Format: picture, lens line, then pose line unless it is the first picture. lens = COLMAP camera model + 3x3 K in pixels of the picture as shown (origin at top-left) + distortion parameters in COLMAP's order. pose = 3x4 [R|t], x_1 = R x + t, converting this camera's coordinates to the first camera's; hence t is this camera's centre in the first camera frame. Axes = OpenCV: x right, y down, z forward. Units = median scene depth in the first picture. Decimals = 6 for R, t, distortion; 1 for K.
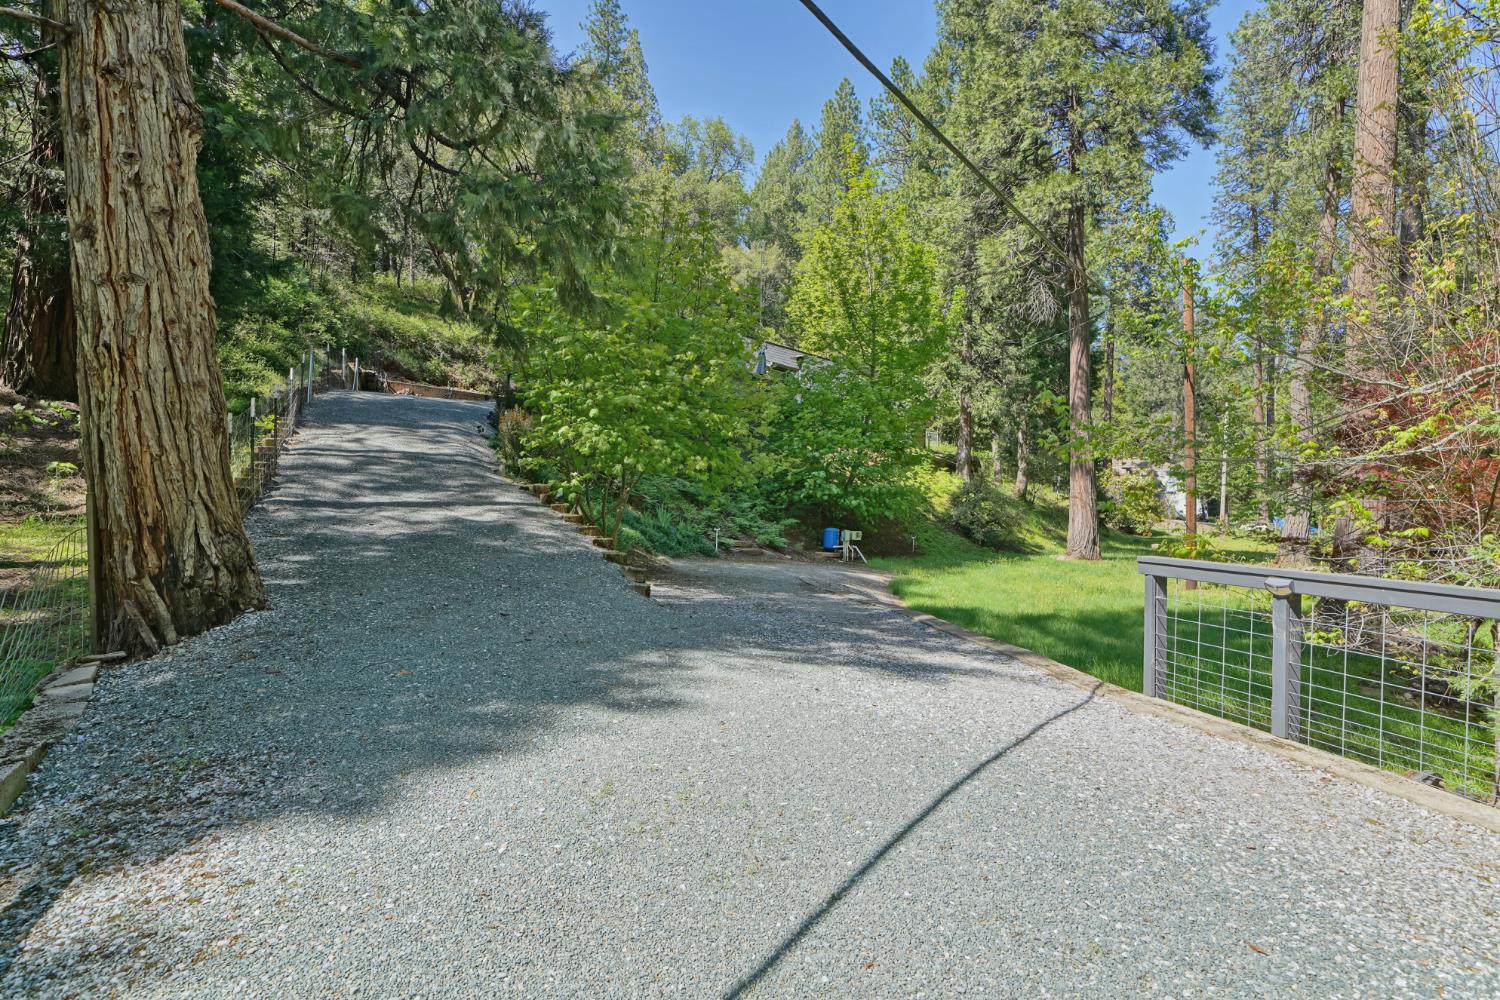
lens RADIAL K [[851.6, 0, 746.5], [0, 851.6, 499.8], [0, 0, 1]] dist [0.019492, 0.000005]
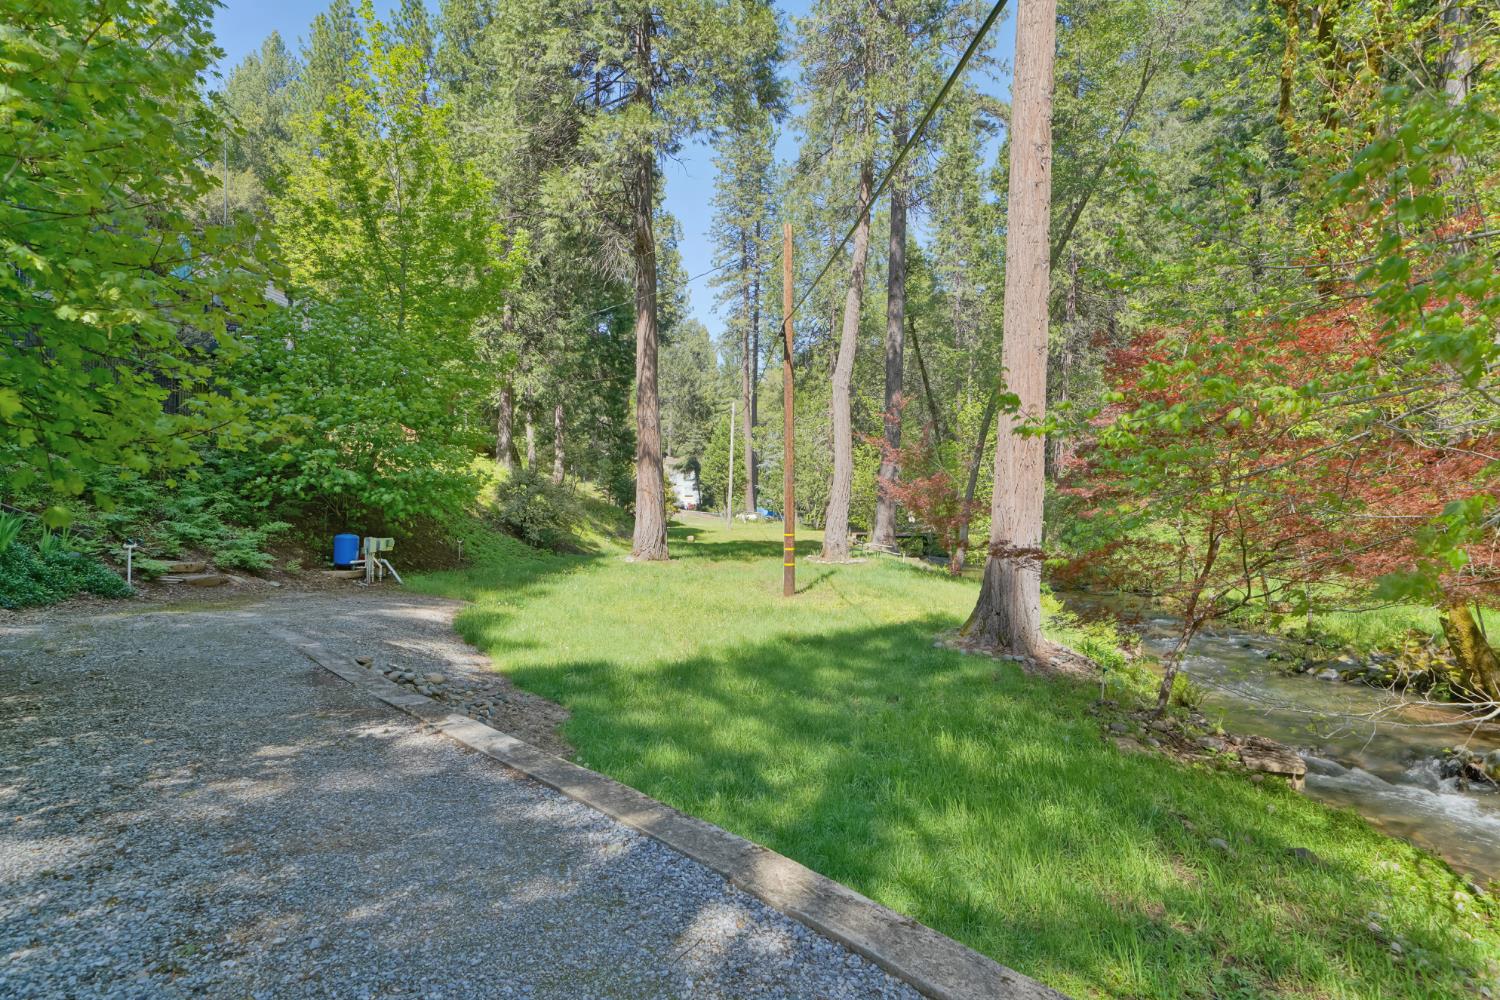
lens RADIAL K [[851.6, 0, 750.2], [0, 851.6, 504.8], [0, 0, 1]] dist [0.019492, 0.000005]
pose [[0.845970, -0.000758, 0.533230, 0.006358], [-0.009440, 0.999821, 0.016398, -0.004023], [-0.533147, -0.018906, 0.845811, 0.208015]]
